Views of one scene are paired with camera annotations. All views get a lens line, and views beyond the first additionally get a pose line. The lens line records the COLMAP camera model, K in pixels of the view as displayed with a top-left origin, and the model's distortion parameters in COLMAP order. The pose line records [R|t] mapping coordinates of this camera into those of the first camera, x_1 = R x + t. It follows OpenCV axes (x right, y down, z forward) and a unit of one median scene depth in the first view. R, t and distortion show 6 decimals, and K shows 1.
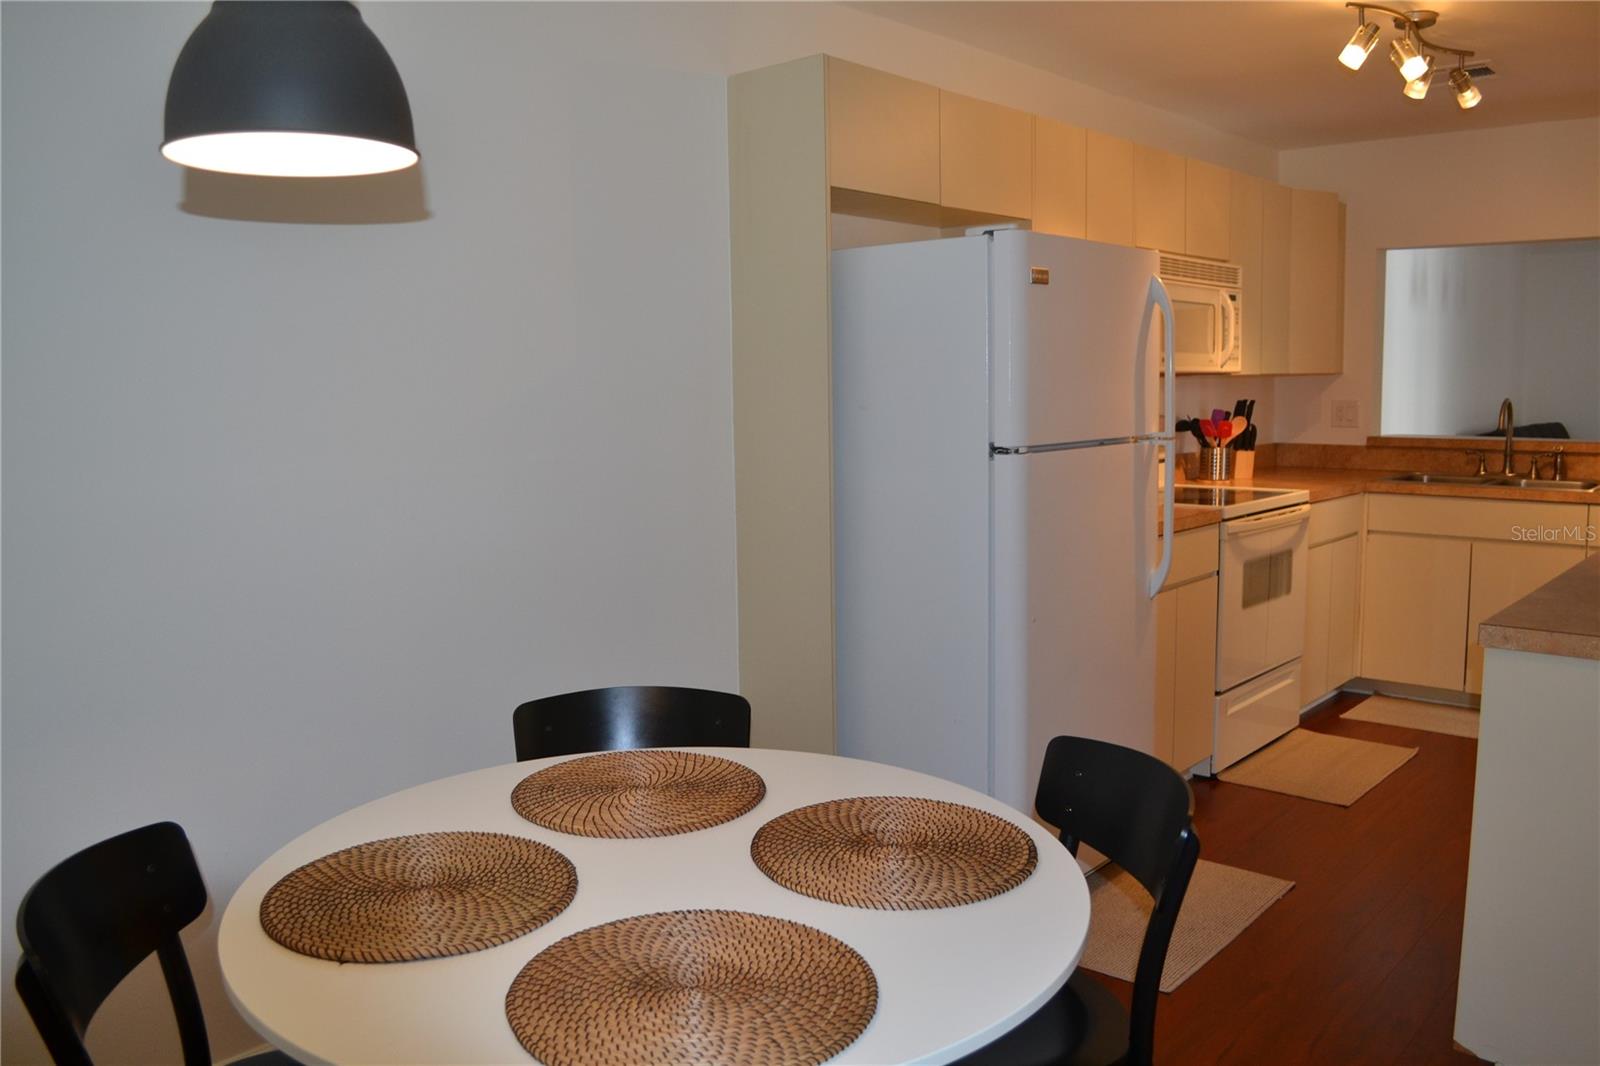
lens RADIAL K [[1280.9, 0, 800.0], [0, 1280.9, 533.0], [0, 0, 1]] dist [-0.084971, 0.013513]
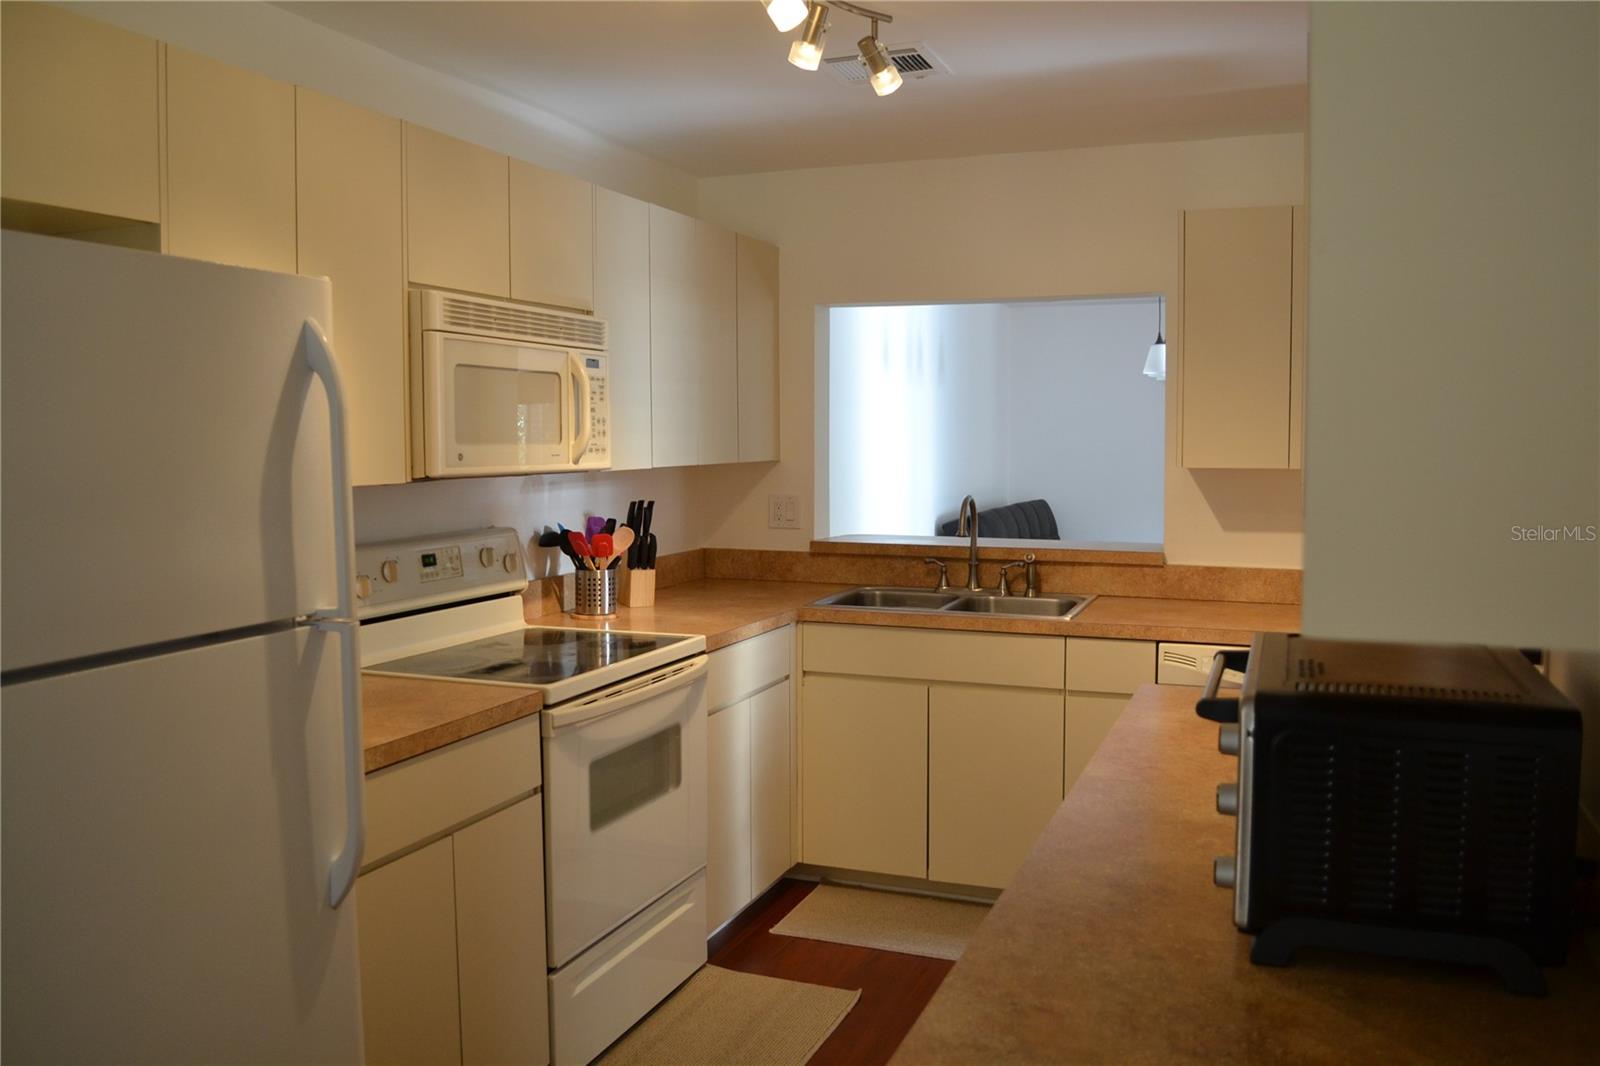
lens RADIAL K [[1280.9, 0, 800.0], [0, 1280.9, 533.0], [0, 0, 1]] dist [-0.084971, 0.013513]
pose [[0.938790, -0.015395, 0.344145, 0.188101], [0.031366, 0.998671, -0.040887, -0.054856], [-0.343058, 0.049178, 0.938026, 0.277684]]
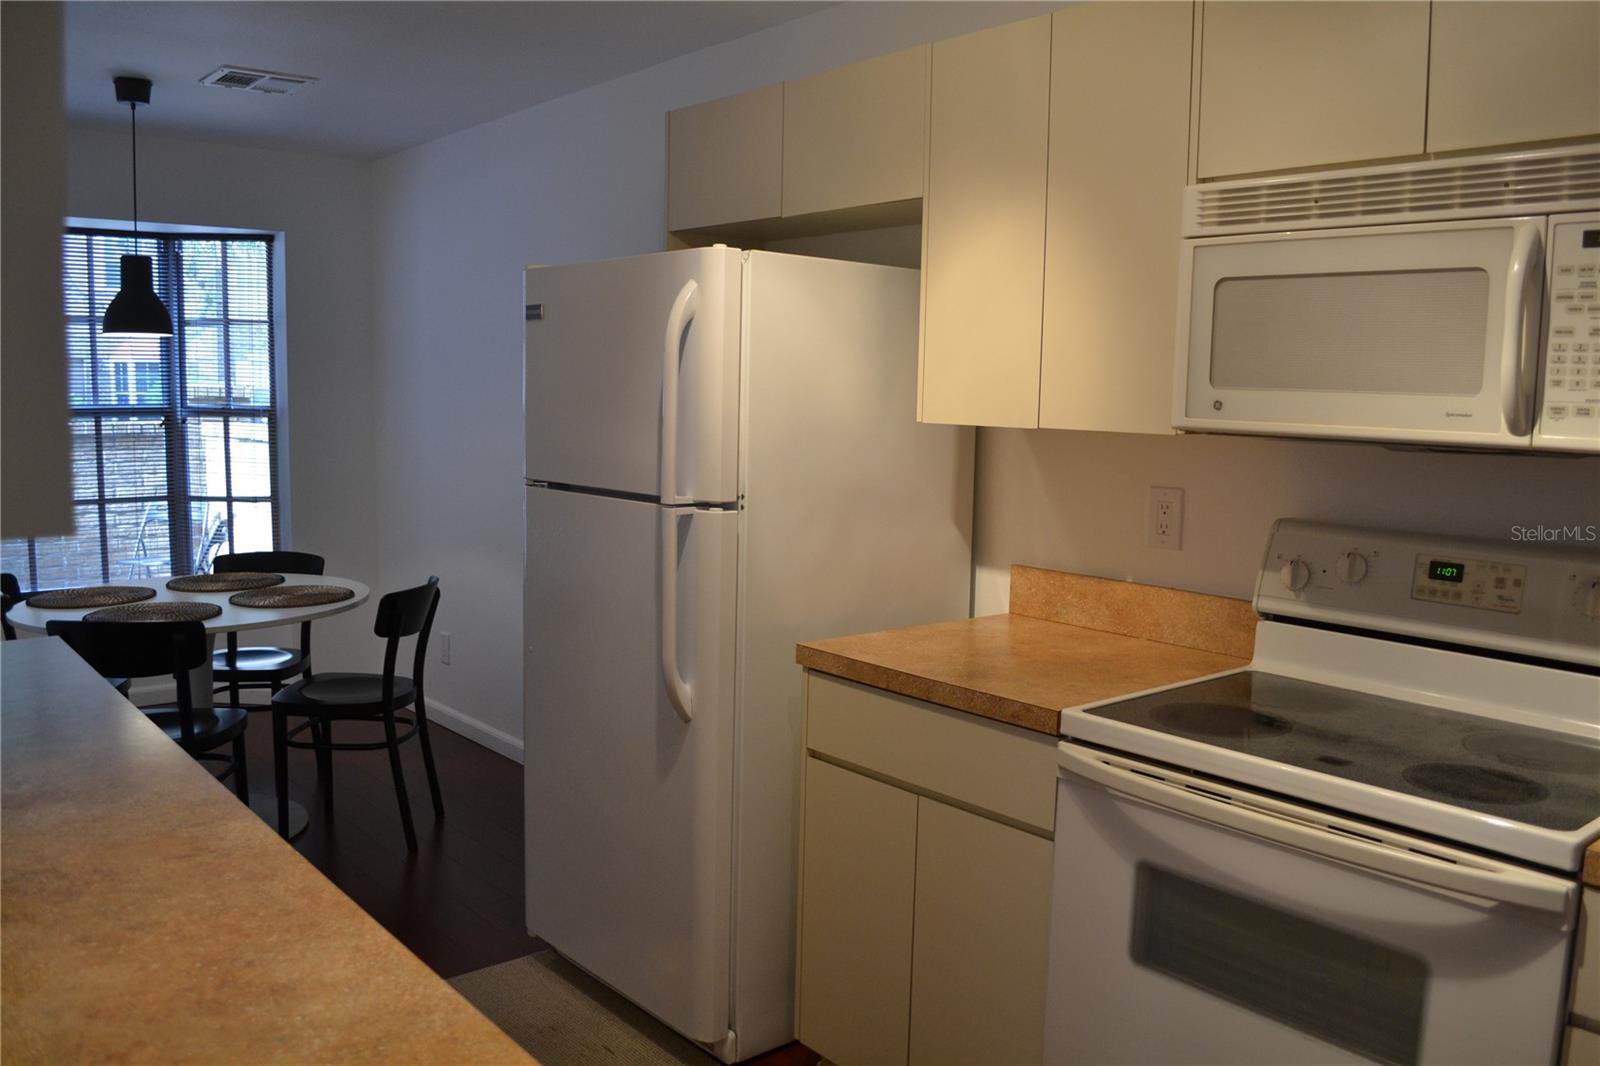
lens RADIAL K [[1408.6, 0, 782.3], [0, 1408.6, 525.9], [0, 0, 1]] dist [-0.000981, 0.005505]
pose [[-0.207952, 0.115697, -0.971273, 0.704121], [-0.133369, 0.980353, 0.145333, -0.123041], [0.969004, 0.159759, -0.188436, 0.790838]]
